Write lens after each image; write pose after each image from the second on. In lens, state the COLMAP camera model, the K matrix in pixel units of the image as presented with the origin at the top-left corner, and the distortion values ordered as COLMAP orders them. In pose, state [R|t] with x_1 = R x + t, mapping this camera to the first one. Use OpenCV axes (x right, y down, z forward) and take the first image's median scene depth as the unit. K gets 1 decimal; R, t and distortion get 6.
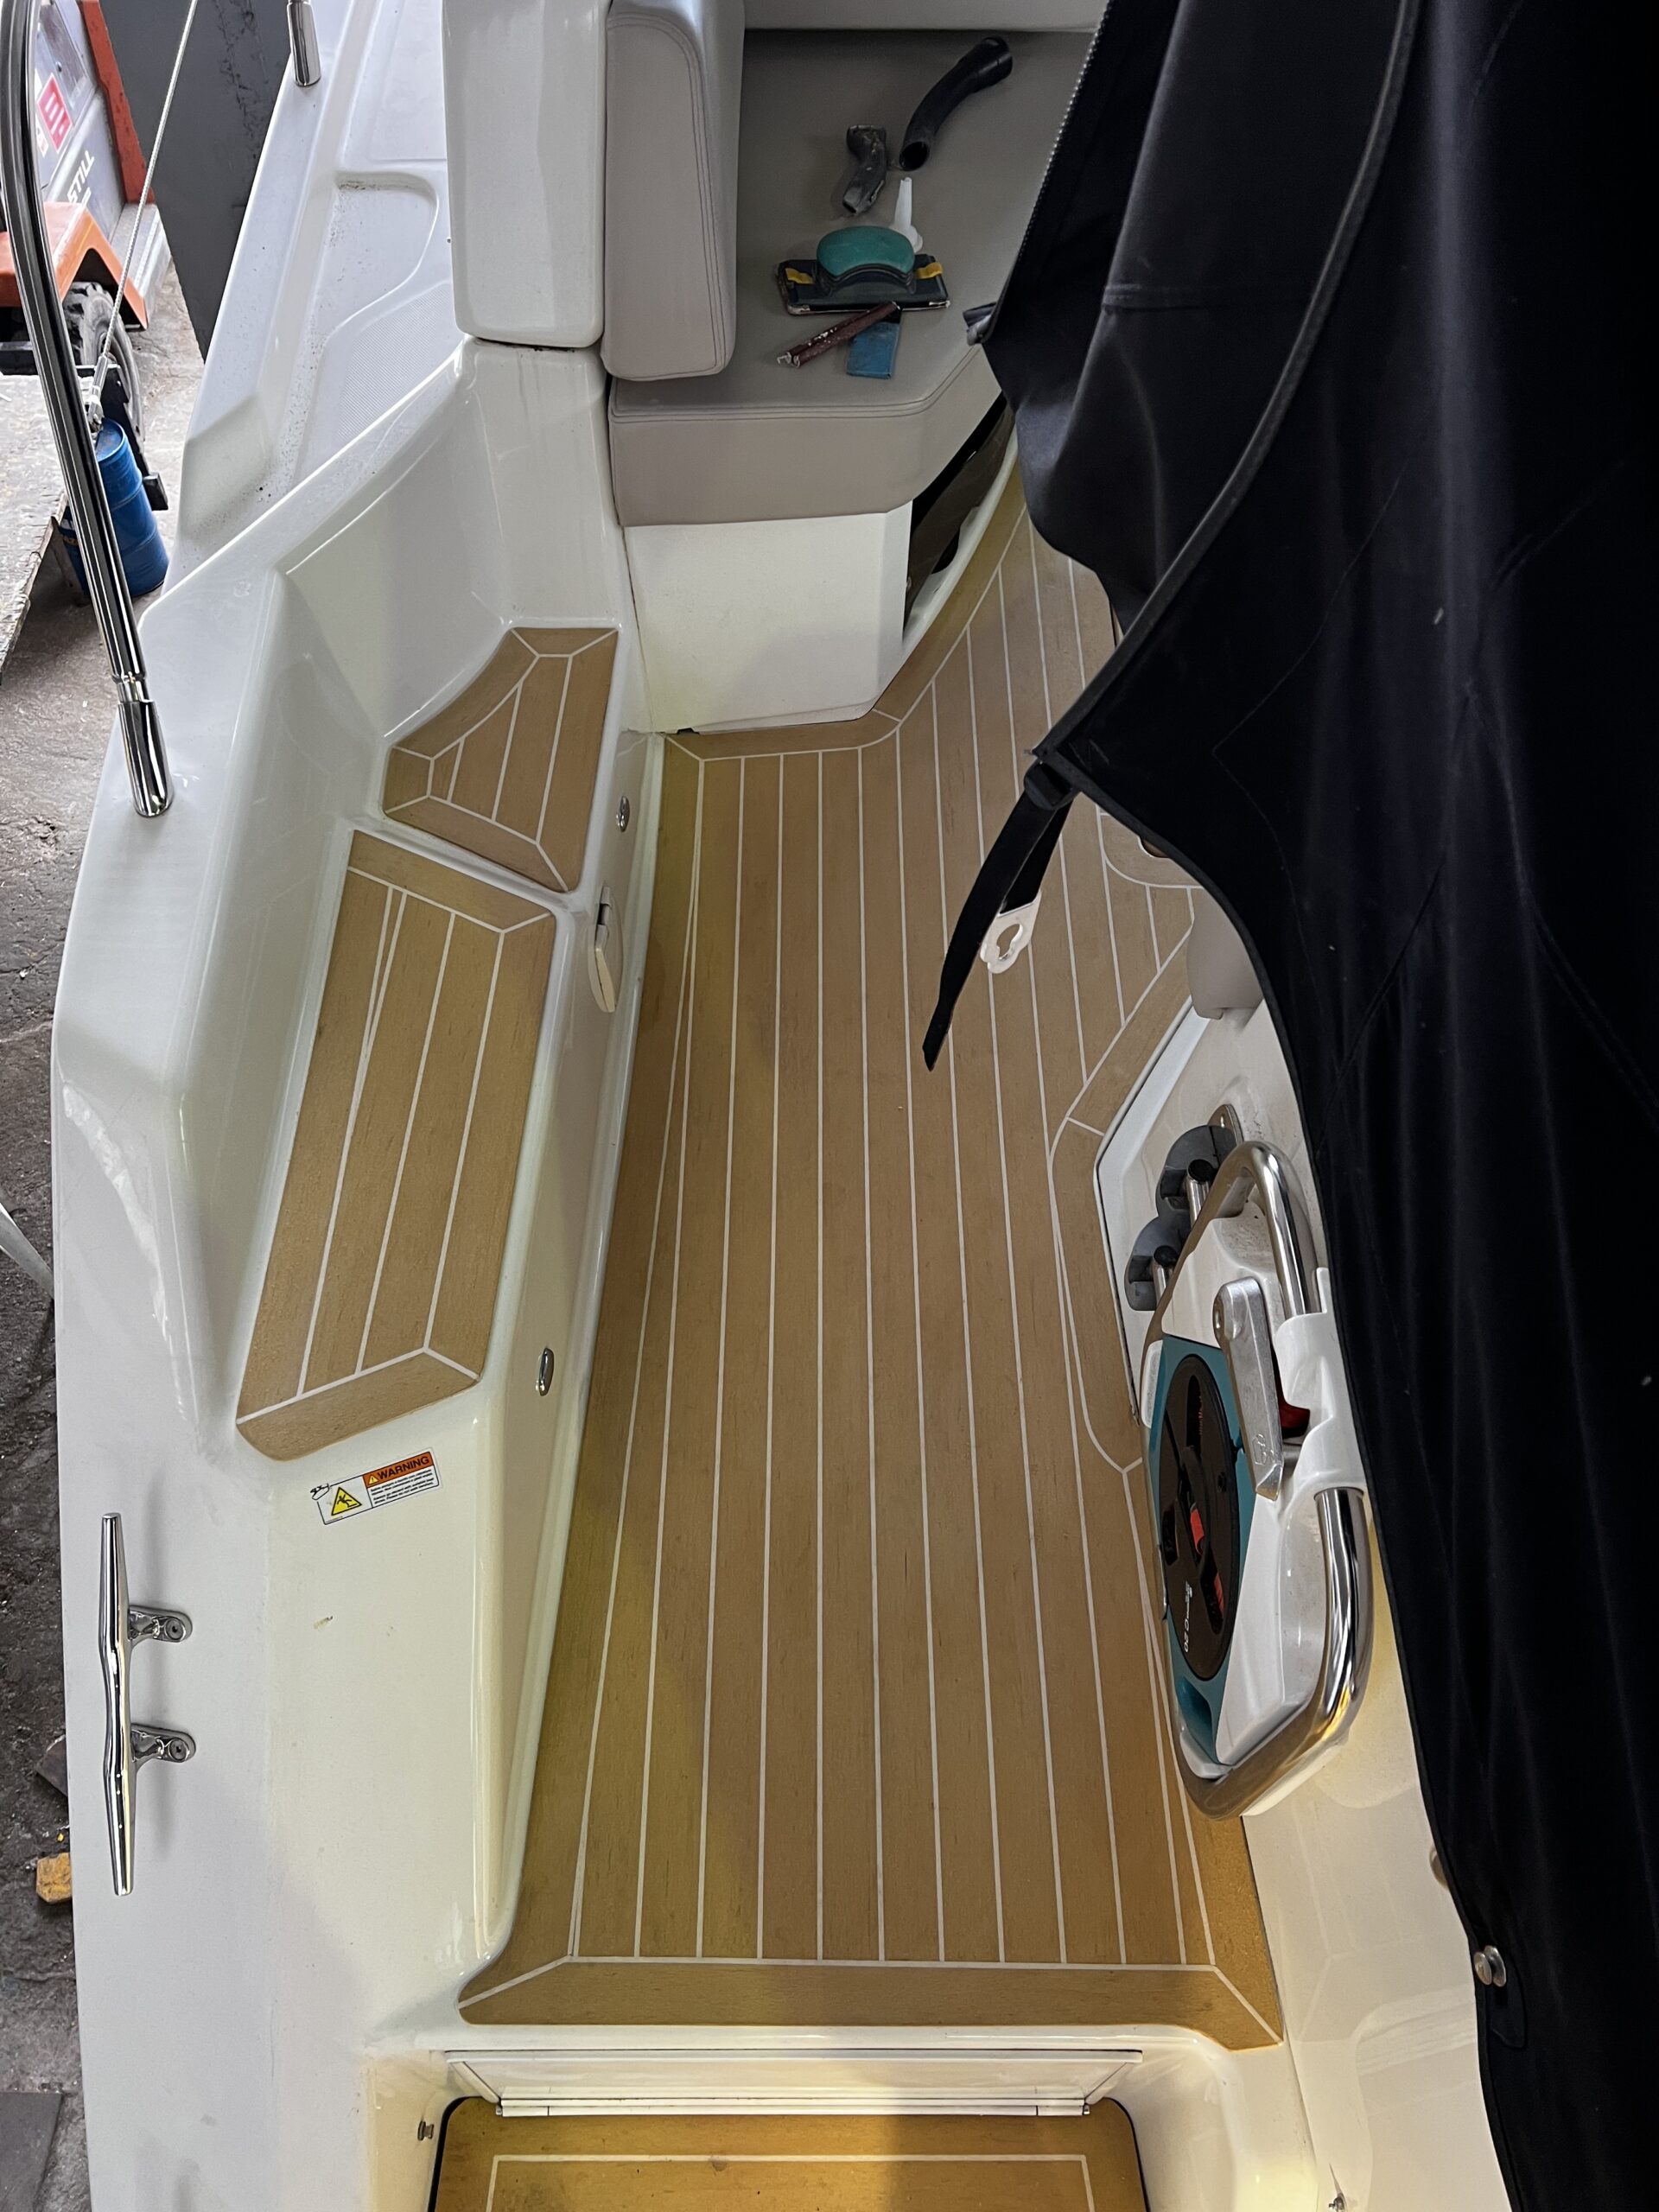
lens RADIAL K [[1676.3, 0, 829.5], [0, 1676.3, 1106.0], [0, 0, 1]] dist [0.093321, -0.095025]
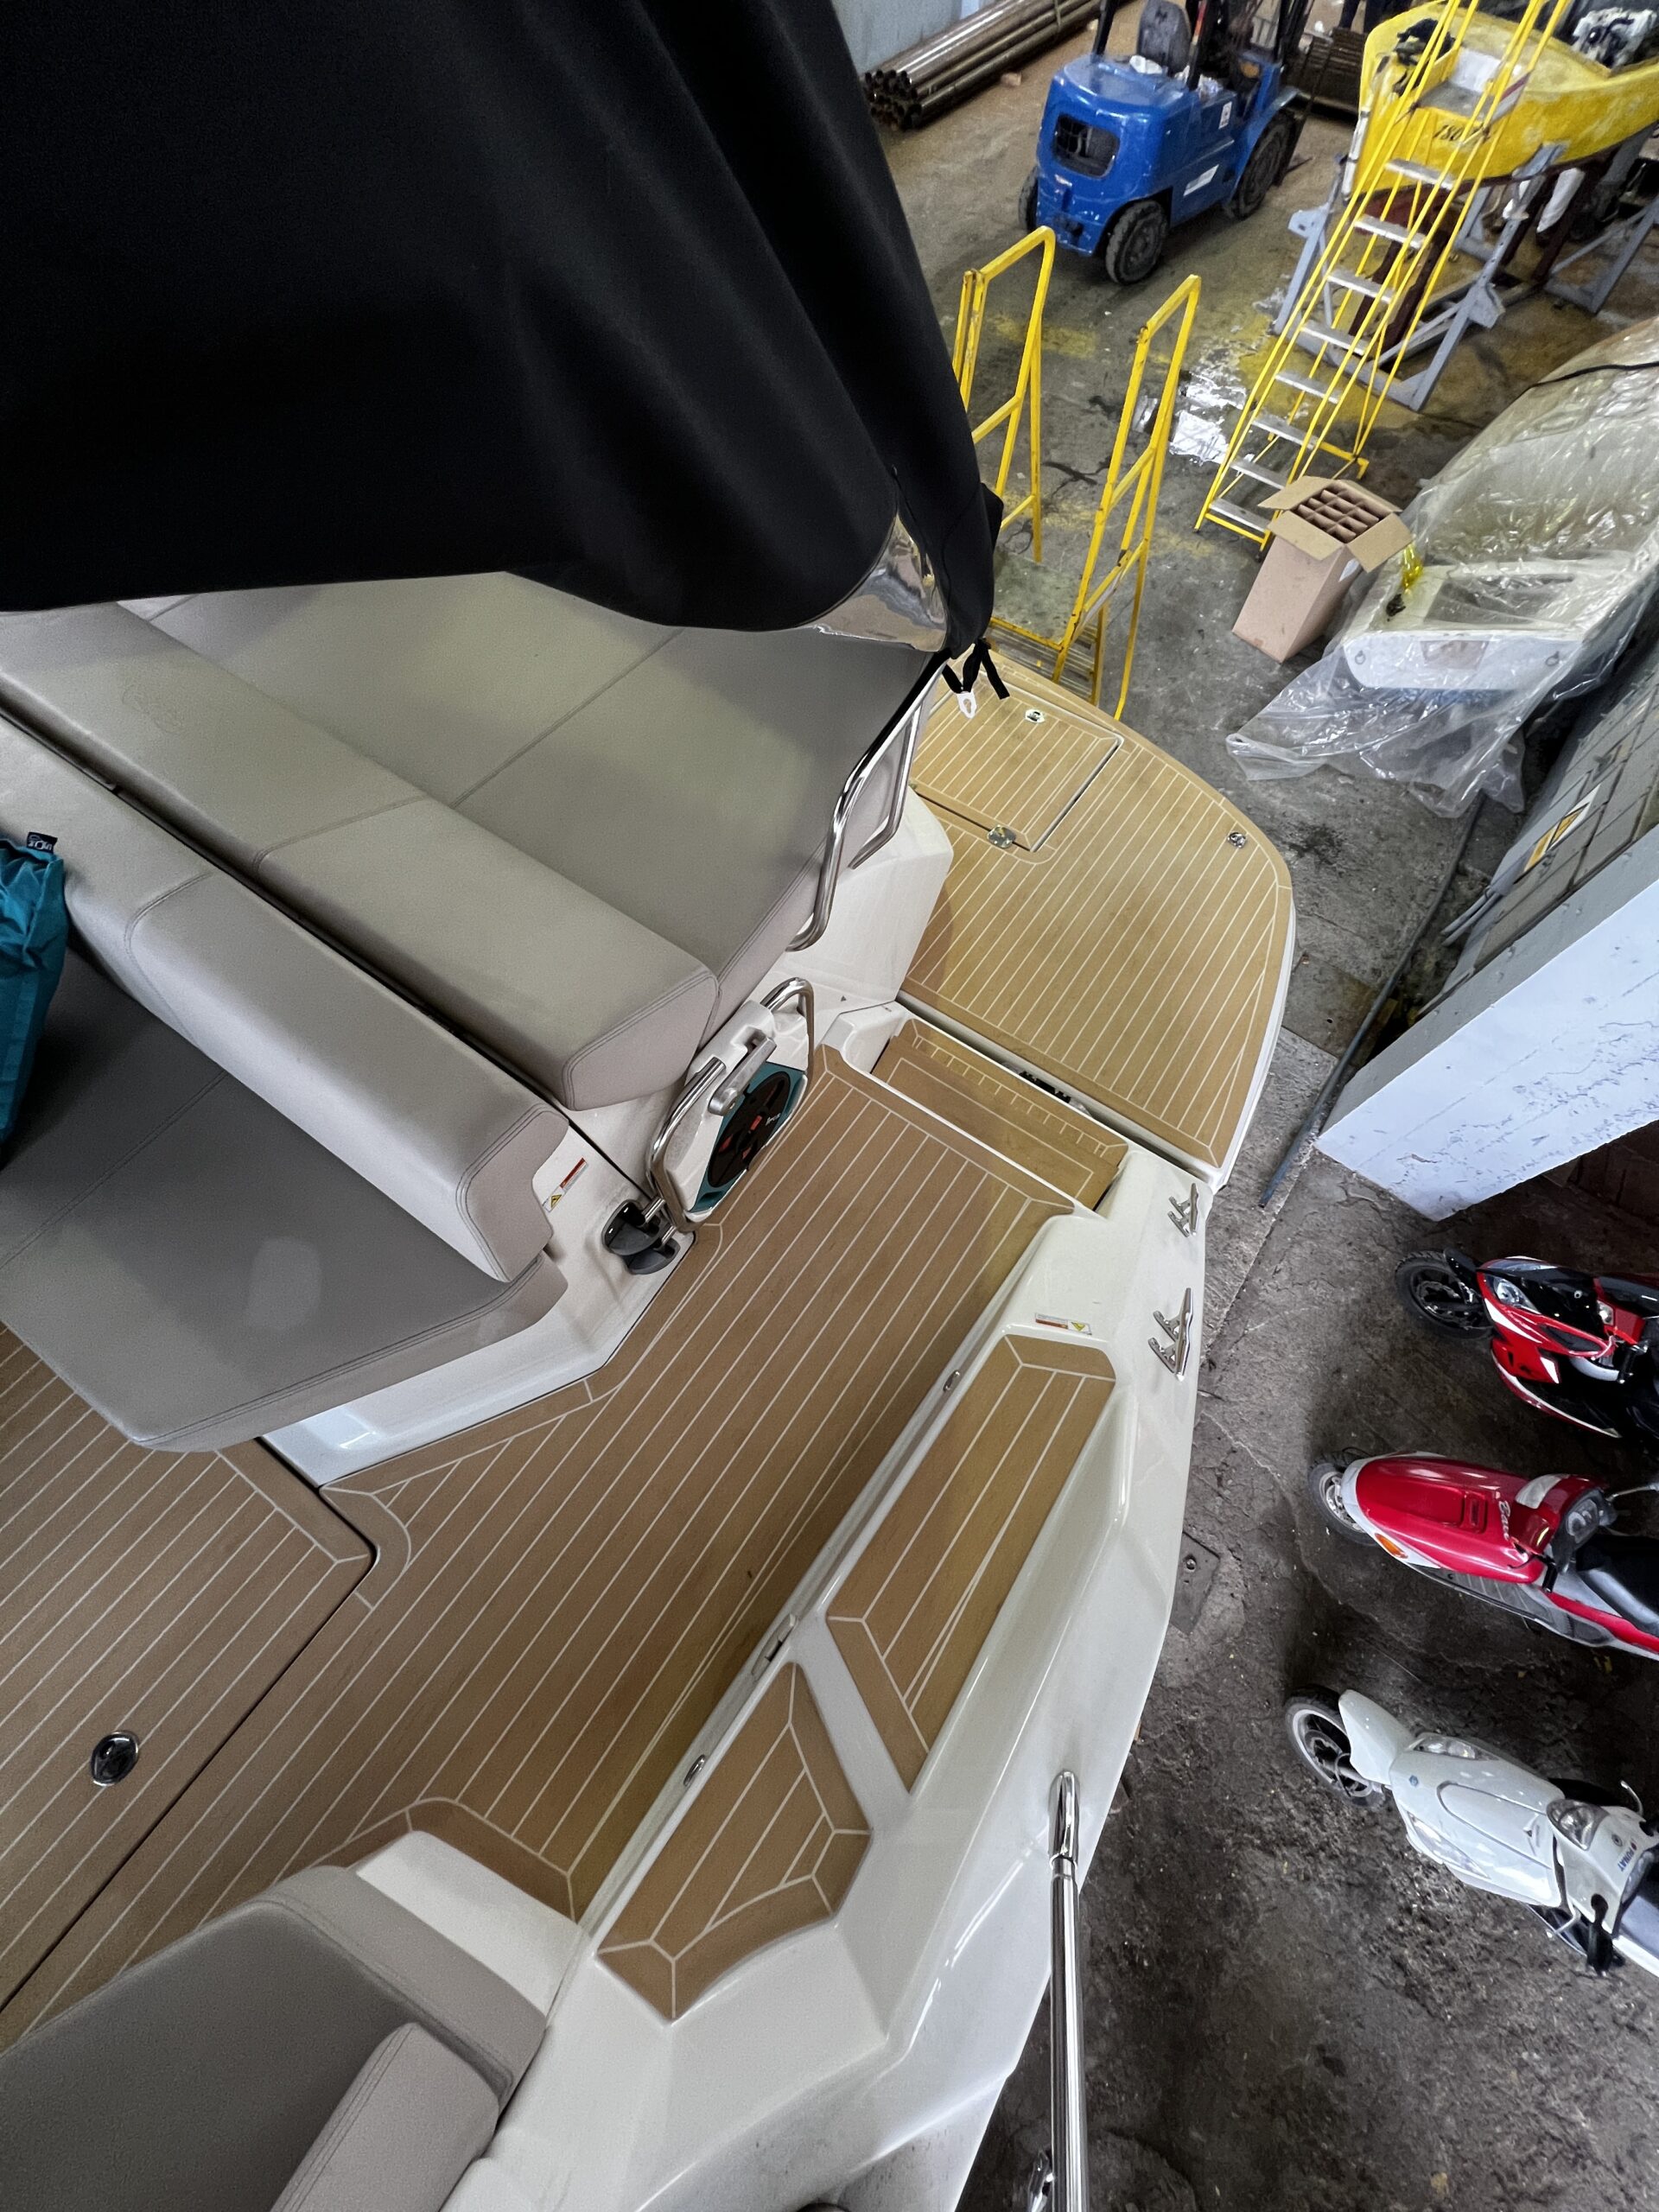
lens RADIAL K [[887.3, 0, 829.5], [0, 887.3, 1106.0], [0, 0, 1]] dist [-0.000809, -0.000159]
pose [[-0.821364, -0.532244, 0.205128, -0.084457], [0.435574, -0.353061, 0.828024, -0.566381], [-0.368288, 0.769458, 0.521823, 0.243090]]
